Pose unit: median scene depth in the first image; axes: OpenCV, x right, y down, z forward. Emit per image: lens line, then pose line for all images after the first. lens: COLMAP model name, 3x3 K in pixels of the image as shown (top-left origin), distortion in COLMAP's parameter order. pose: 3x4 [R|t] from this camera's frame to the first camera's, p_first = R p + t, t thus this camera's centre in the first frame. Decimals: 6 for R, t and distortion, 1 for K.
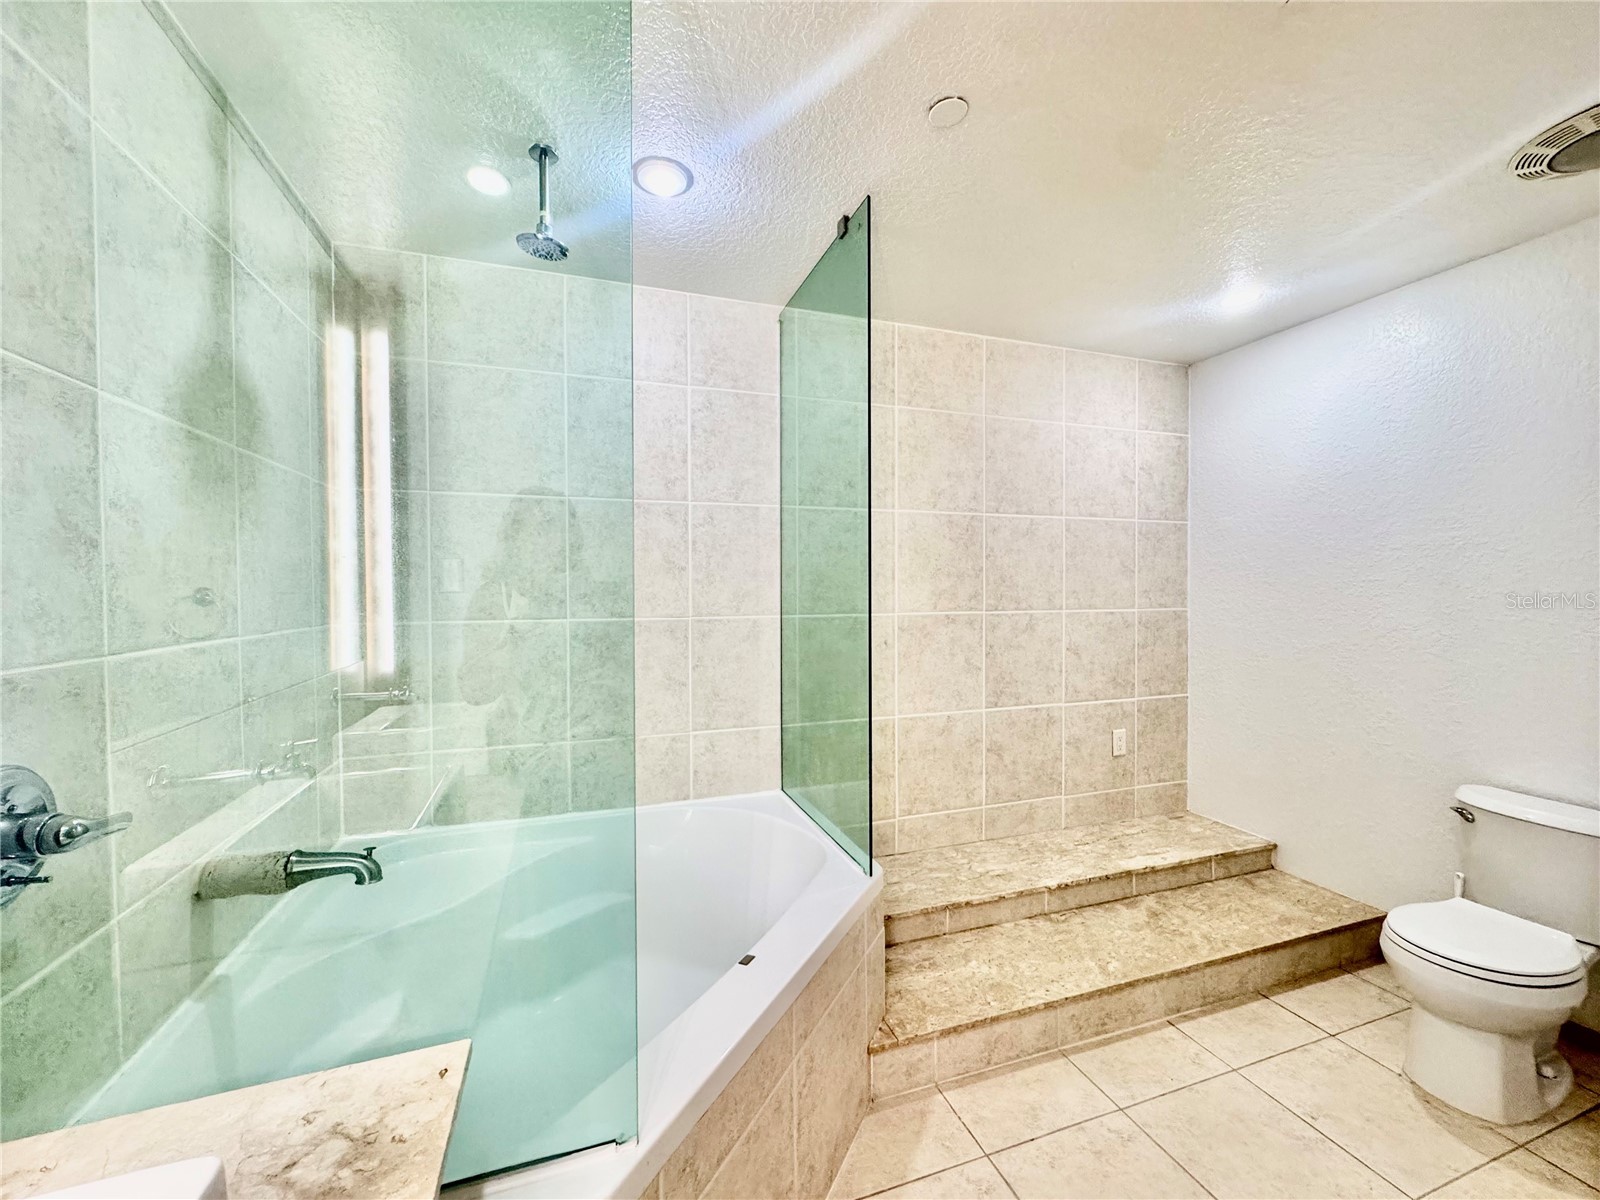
lens RADIAL K [[646.6, 0, 808.1], [0, 646.6, 601.0], [0, 0, 1]] dist [-0.000881, -0.000176]
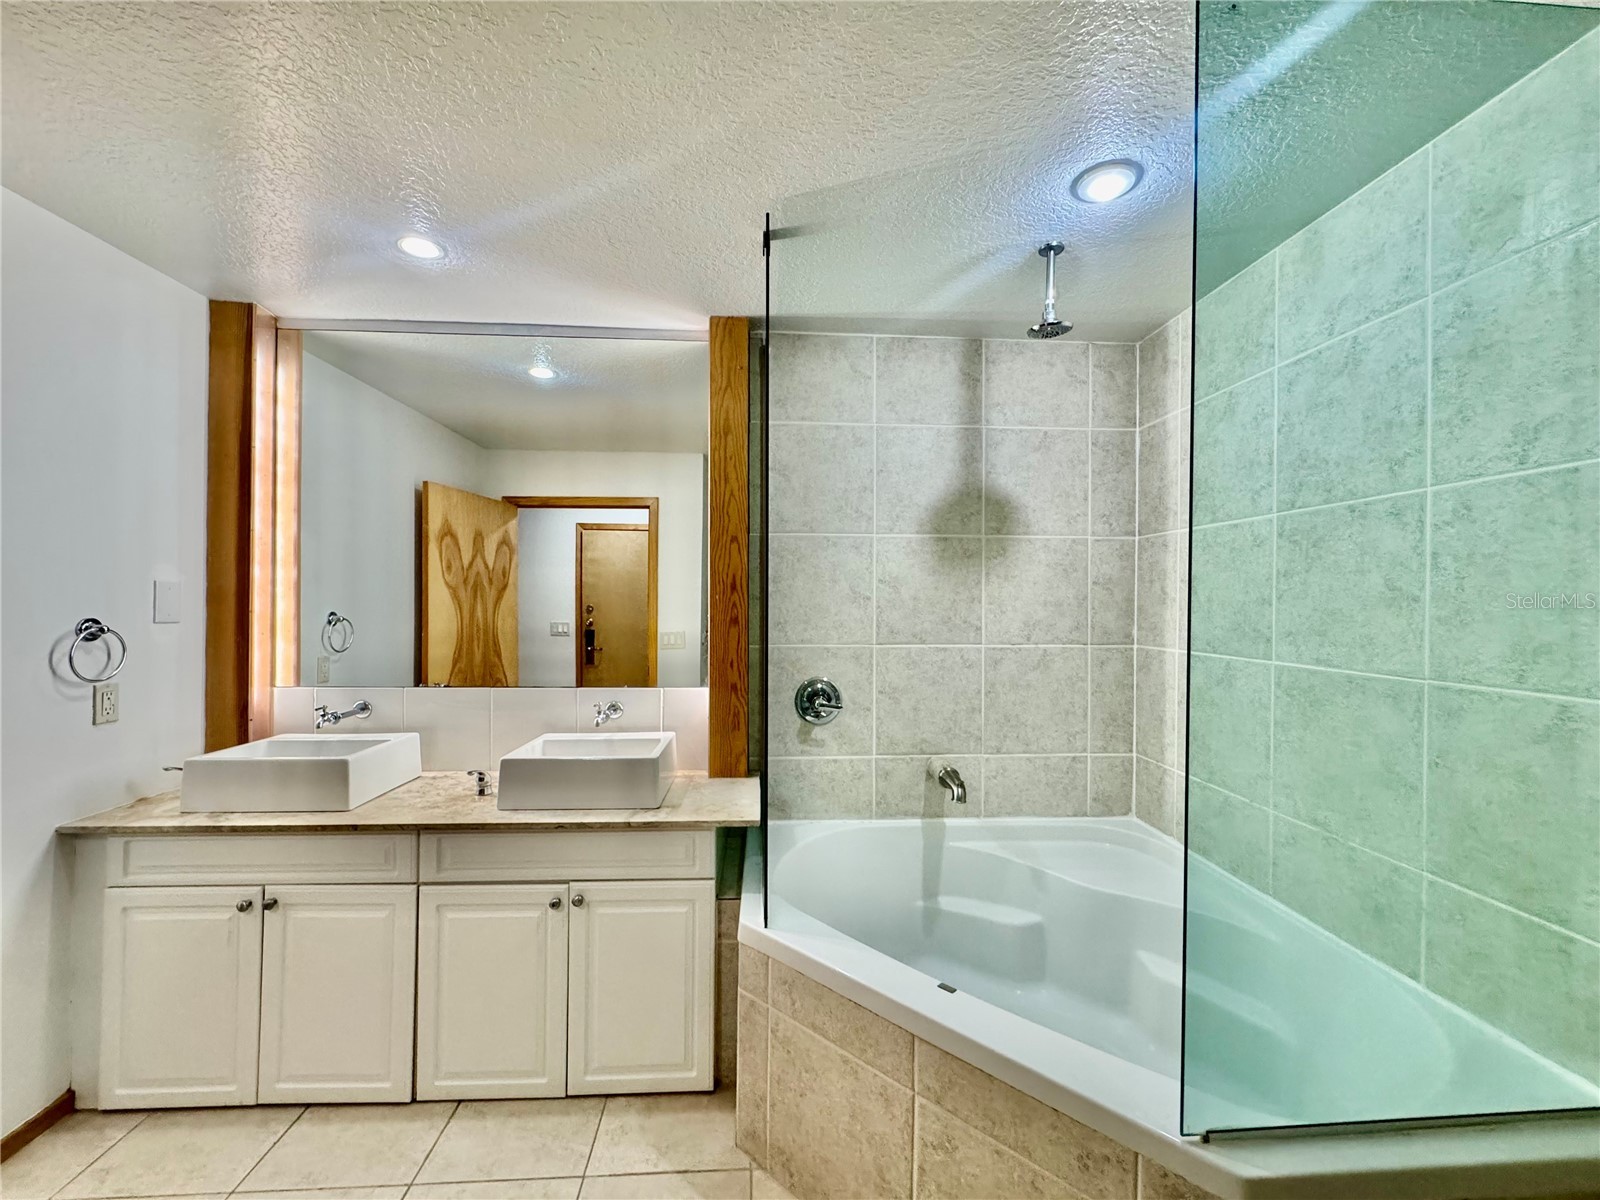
lens RADIAL K [[646.6, 0, 808.1], [0, 646.6, 601.0], [0, 0, 1]] dist [-0.000881, -0.000176]
pose [[-0.277101, 0.003094, -0.960836, 0.556998], [-0.023325, 0.999678, 0.009946, -0.041186], [0.960558, 0.025167, -0.276940, 0.622031]]
